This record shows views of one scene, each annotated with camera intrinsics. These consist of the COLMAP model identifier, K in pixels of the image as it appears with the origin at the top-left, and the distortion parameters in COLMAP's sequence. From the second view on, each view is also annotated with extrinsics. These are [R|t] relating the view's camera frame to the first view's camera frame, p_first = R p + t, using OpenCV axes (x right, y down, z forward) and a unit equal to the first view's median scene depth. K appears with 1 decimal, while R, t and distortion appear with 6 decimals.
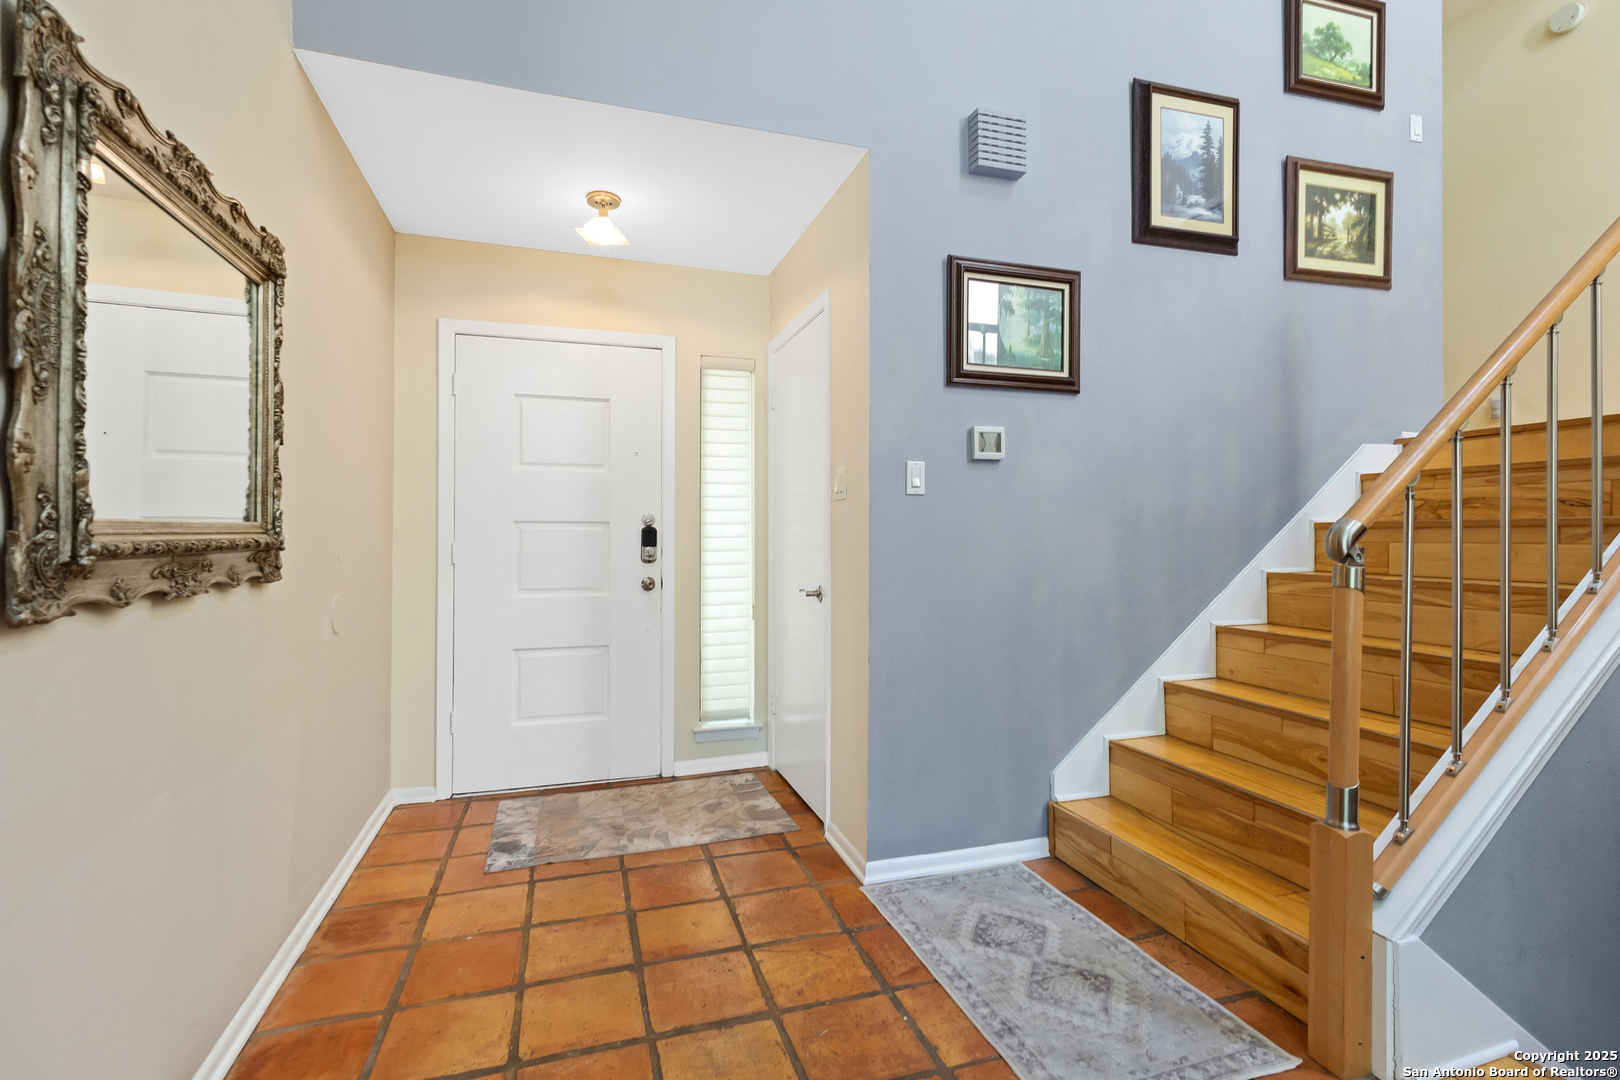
lens RADIAL K [[755.8, 0, 821.3], [0, 755.8, 532.5], [0, 0, 1]] dist [0.000902, 0.000188]
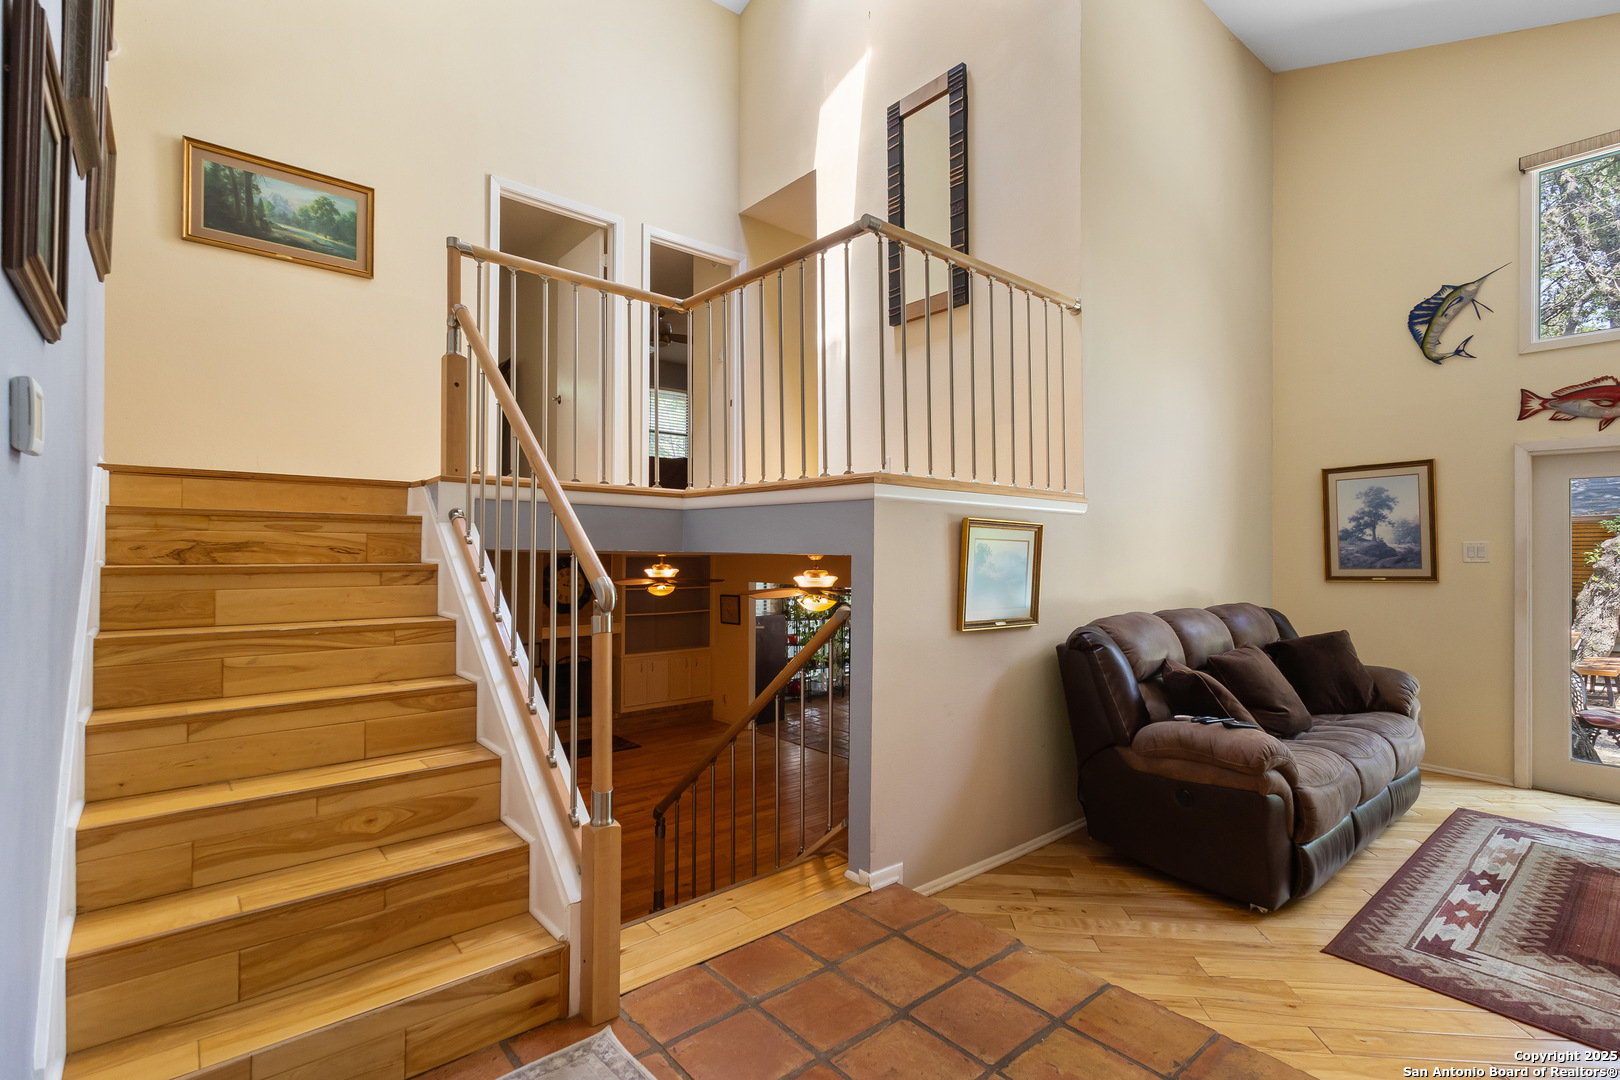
lens RADIAL K [[755.8, 0, 816.3], [0, 755.8, 548.4], [0, 0, 1]] dist [0.000902, 0.000188]
pose [[-0.385755, 0.005487, 0.922585, -0.411551], [-0.004783, 0.999957, -0.007947, -0.037329], [-0.922589, -0.007478, -0.385712, 0.790234]]
